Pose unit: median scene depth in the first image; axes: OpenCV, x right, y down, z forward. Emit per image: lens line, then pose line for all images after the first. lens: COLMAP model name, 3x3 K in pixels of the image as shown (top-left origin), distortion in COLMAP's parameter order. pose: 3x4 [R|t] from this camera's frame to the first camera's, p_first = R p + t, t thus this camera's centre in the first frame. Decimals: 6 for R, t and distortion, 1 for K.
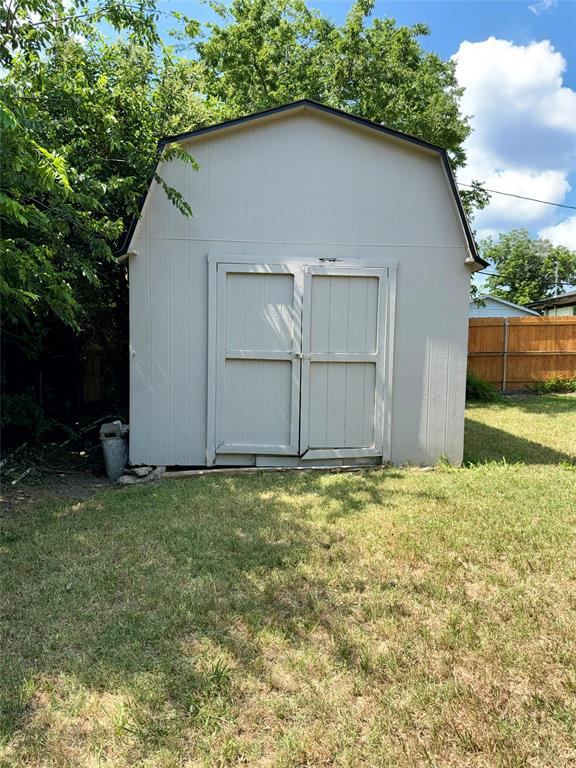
lens RADIAL K [[549.7, 0, 289.6], [0, 549.7, 382.5], [0, 0, 1]] dist [0.035777, -0.024572]
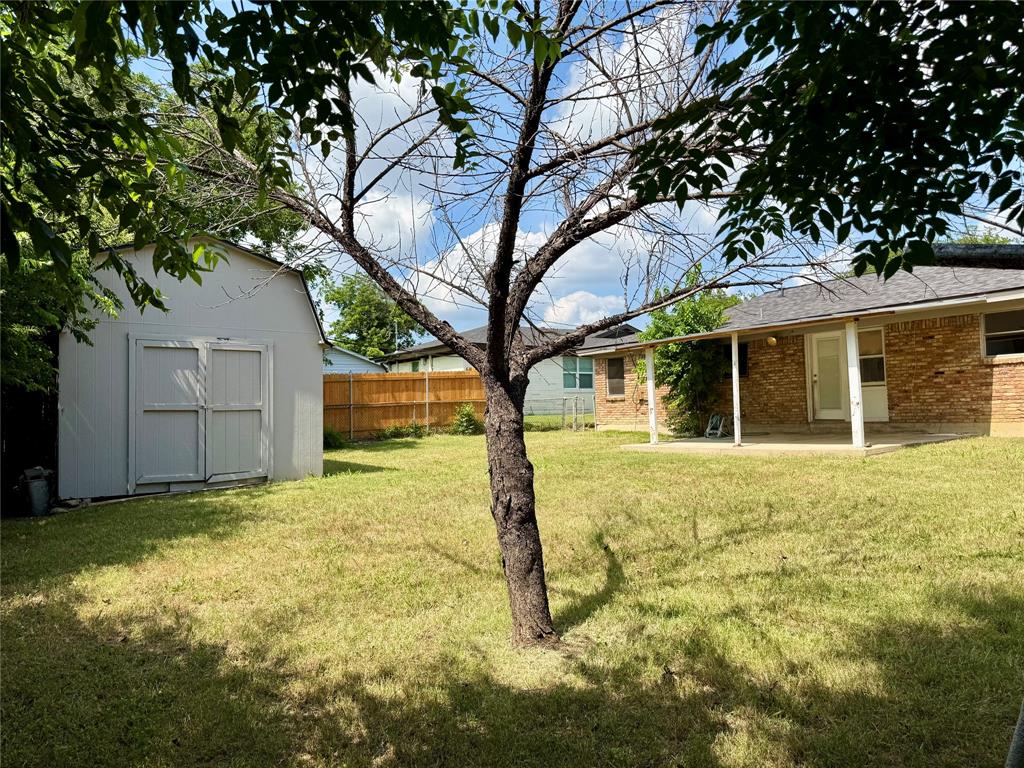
lens RADIAL K [[733.0, 0, 513.0], [0, 733.0, 380.6], [0, 0, 1]] dist [0.035777, -0.024572]
pose [[0.836305, -0.012559, 0.548120, -0.337355], [0.067240, 0.994540, -0.079806, 0.083317], [-0.544125, 0.103598, 0.832583, -0.945925]]
